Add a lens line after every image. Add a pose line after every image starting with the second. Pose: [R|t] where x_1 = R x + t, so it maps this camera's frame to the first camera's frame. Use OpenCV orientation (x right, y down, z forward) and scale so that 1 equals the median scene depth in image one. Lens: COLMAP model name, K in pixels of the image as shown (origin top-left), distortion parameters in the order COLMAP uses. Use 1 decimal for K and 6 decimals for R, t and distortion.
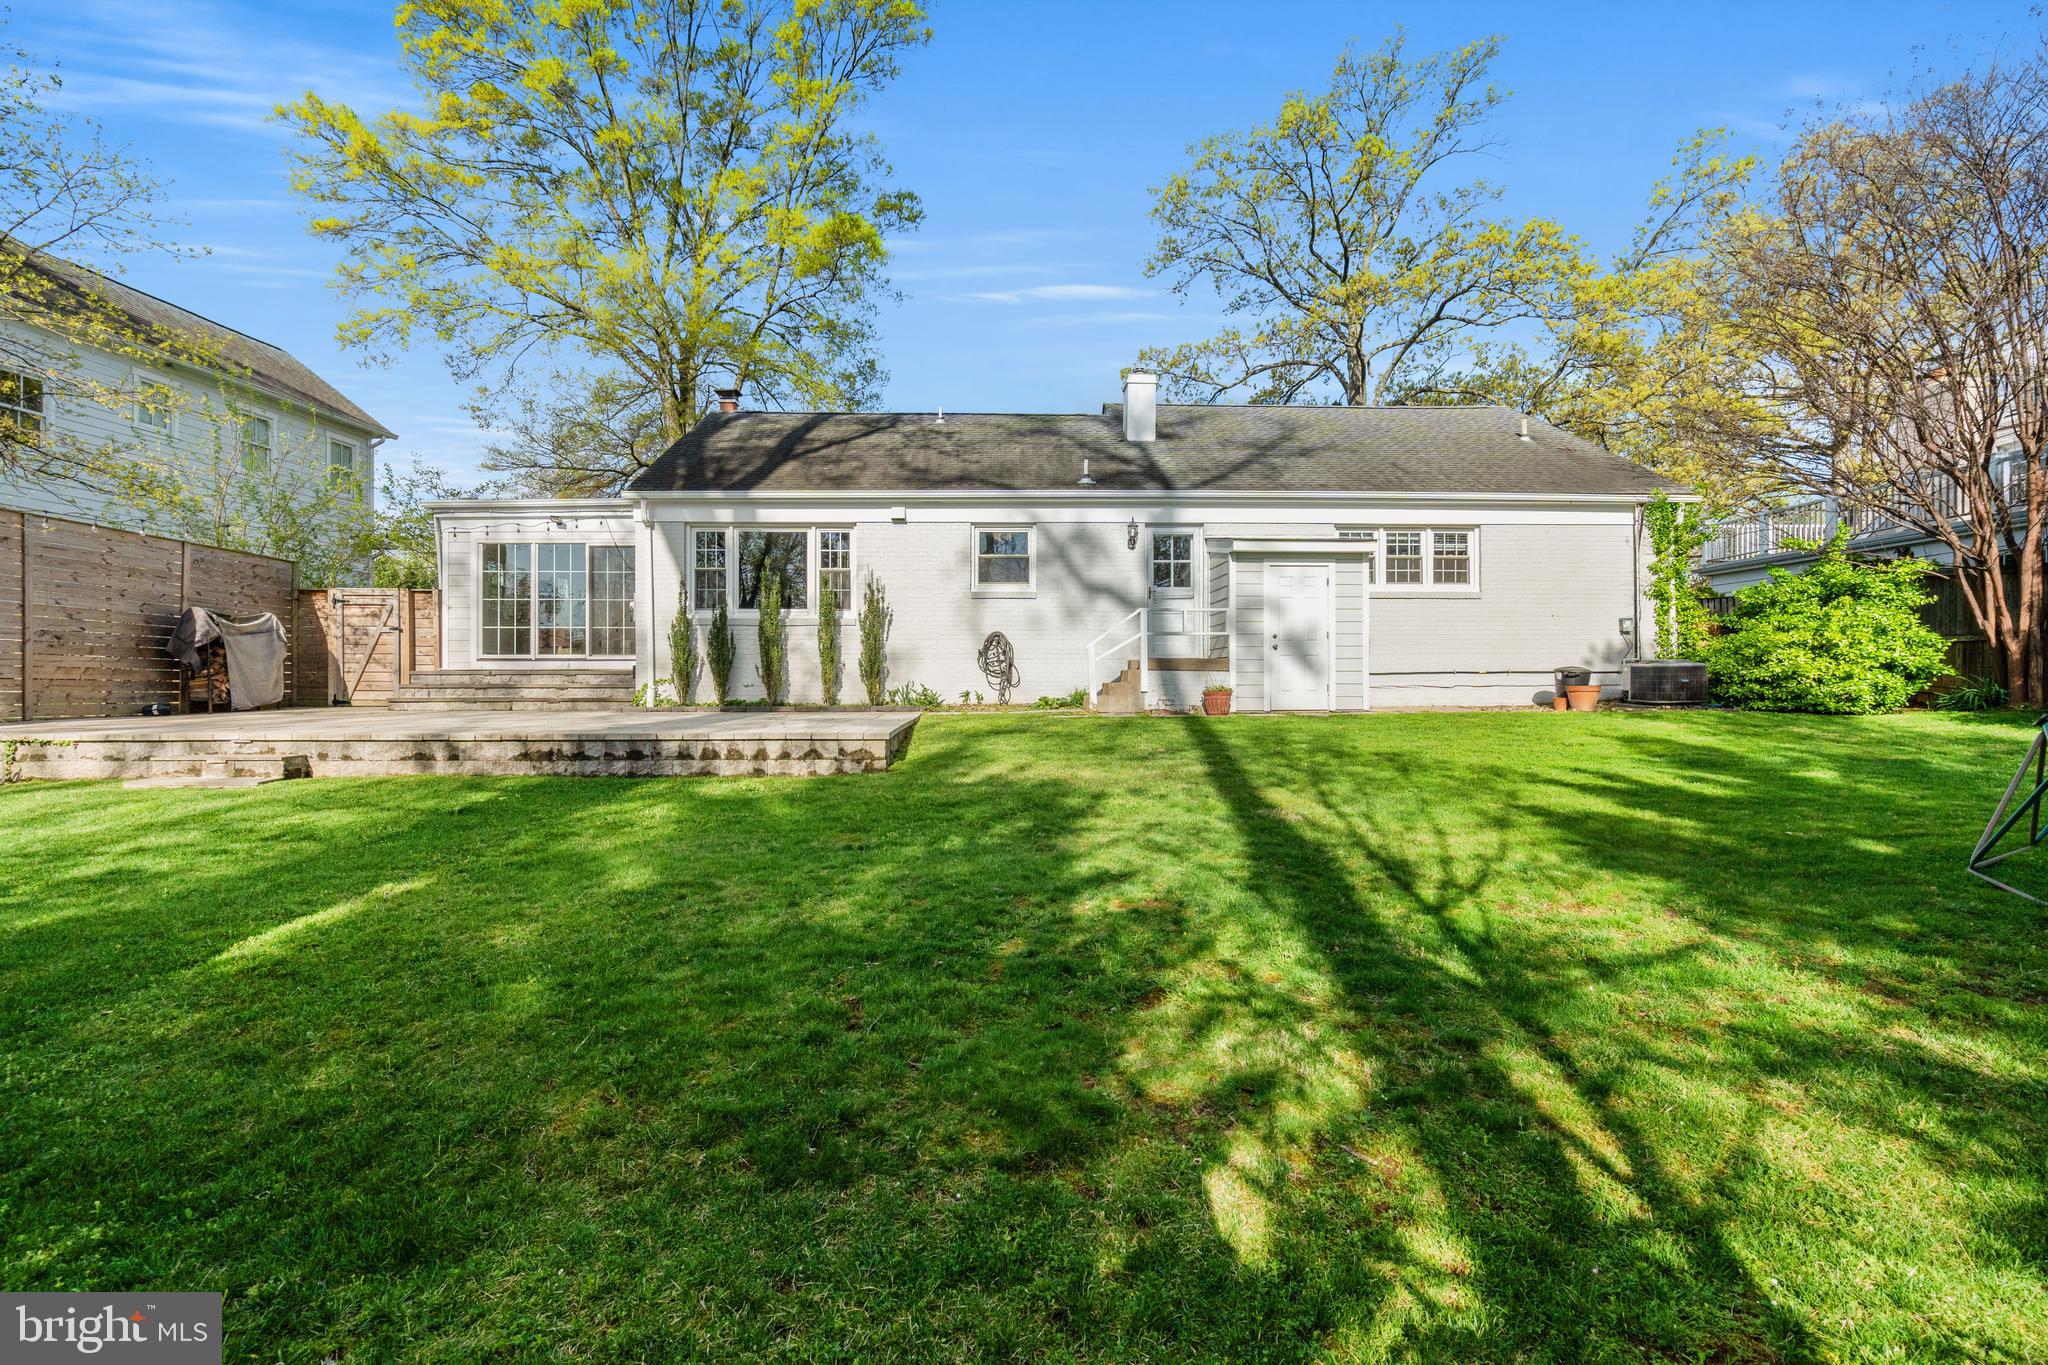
lens RADIAL K [[927.7, 0, 1008.5], [0, 927.7, 678.8], [0, 0, 1]] dist [-0.000073, 0.000169]
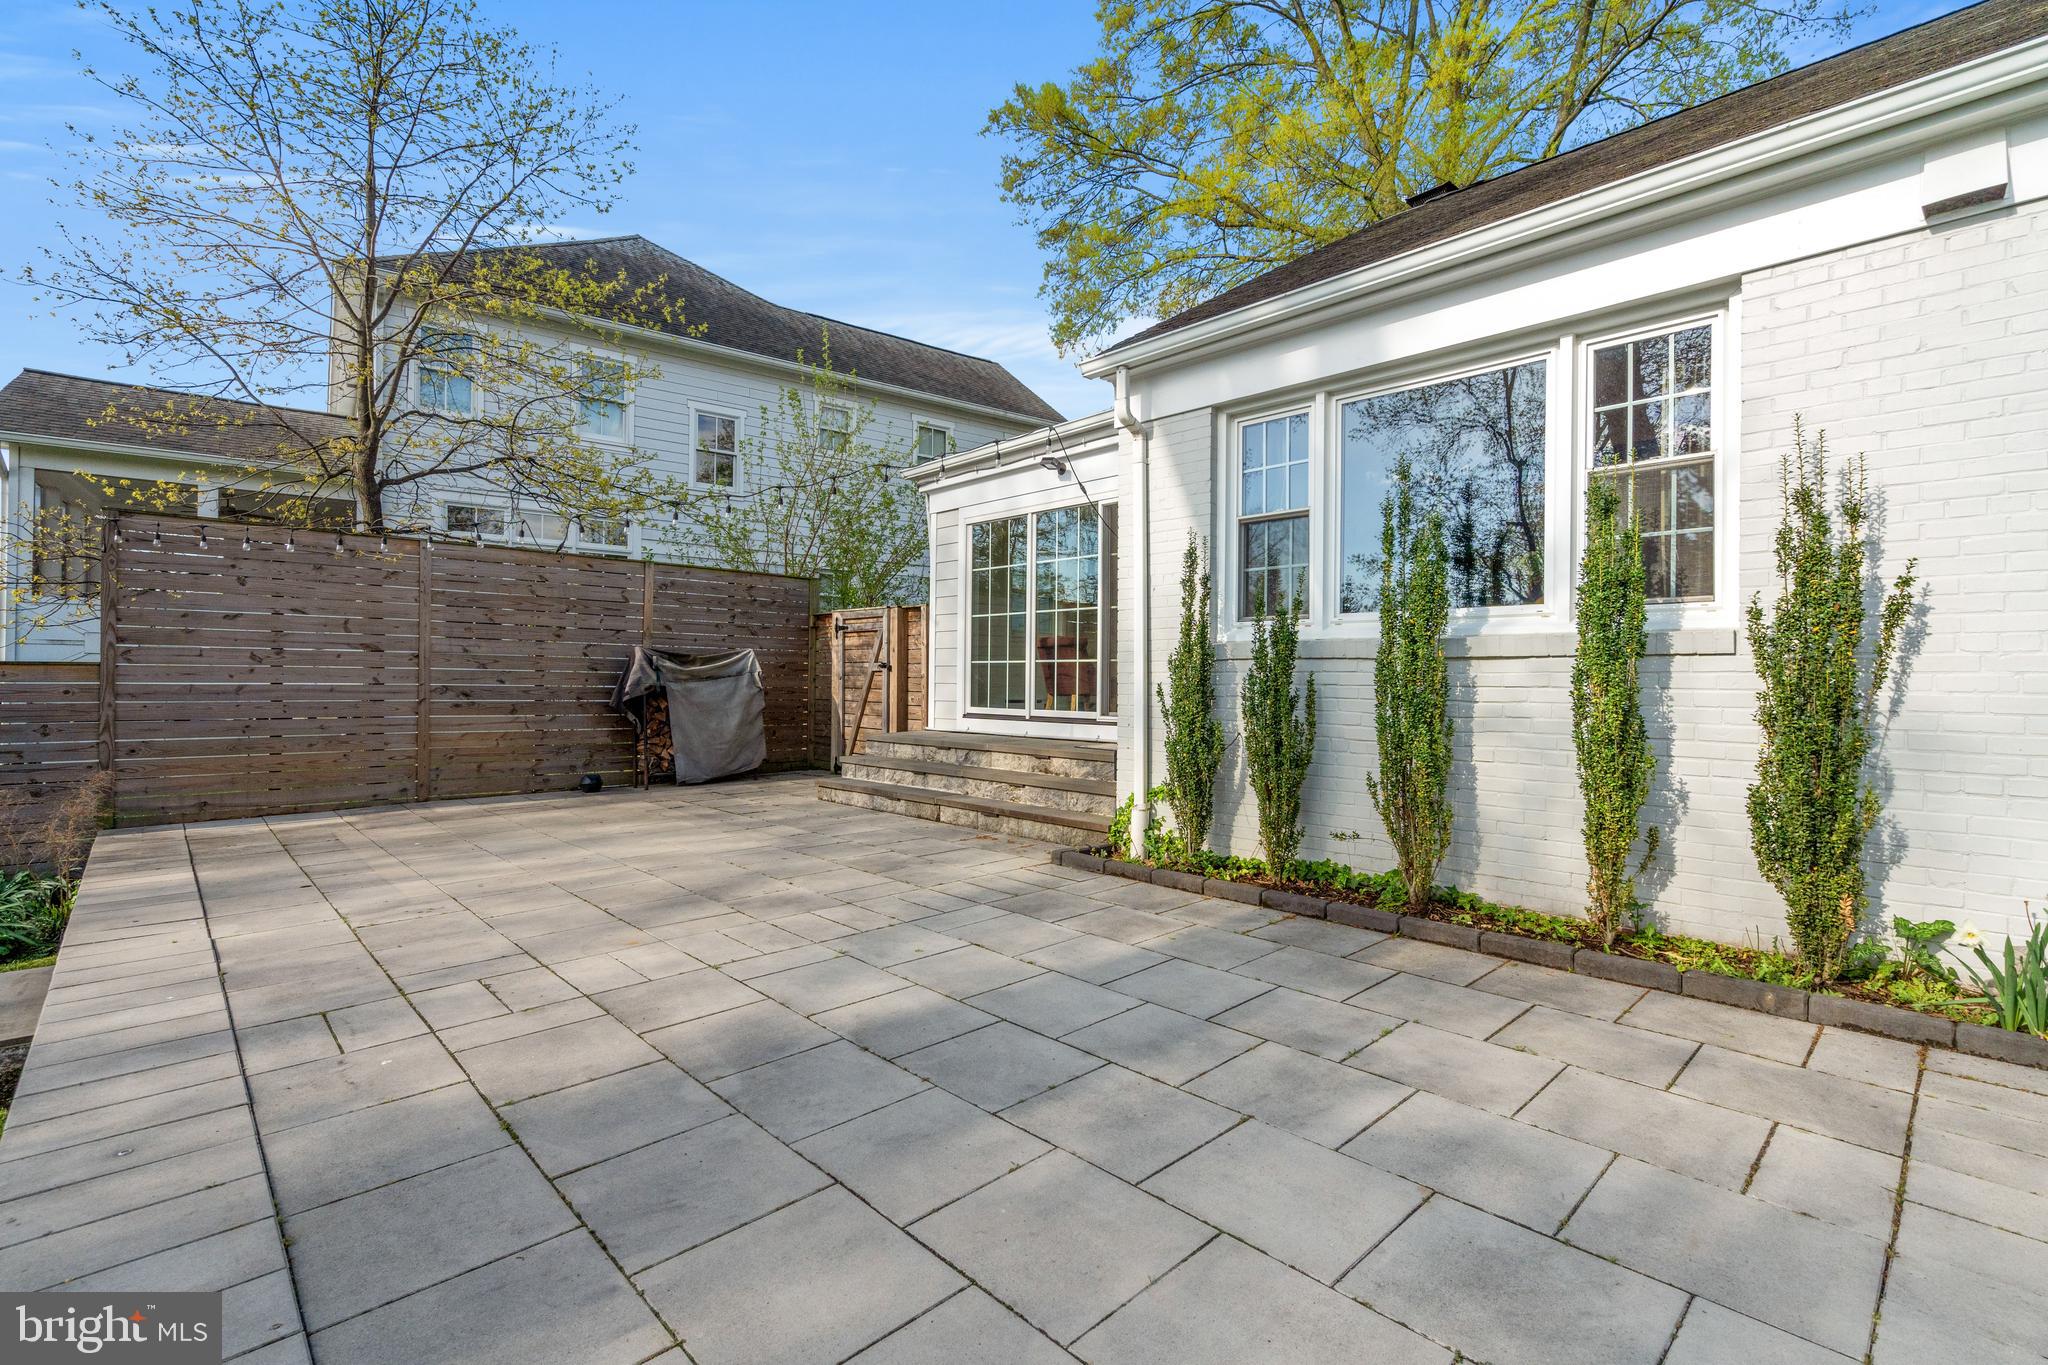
lens RADIAL K [[927.7, 0, 1008.5], [0, 927.7, 678.8], [0, 0, 1]] dist [-0.000073, 0.000169]
pose [[0.674272, 0.004538, -0.738469, -0.106868], [-0.004015, 0.999989, 0.002479, -0.049800], [0.738472, 0.001294, 0.674283, 0.655892]]
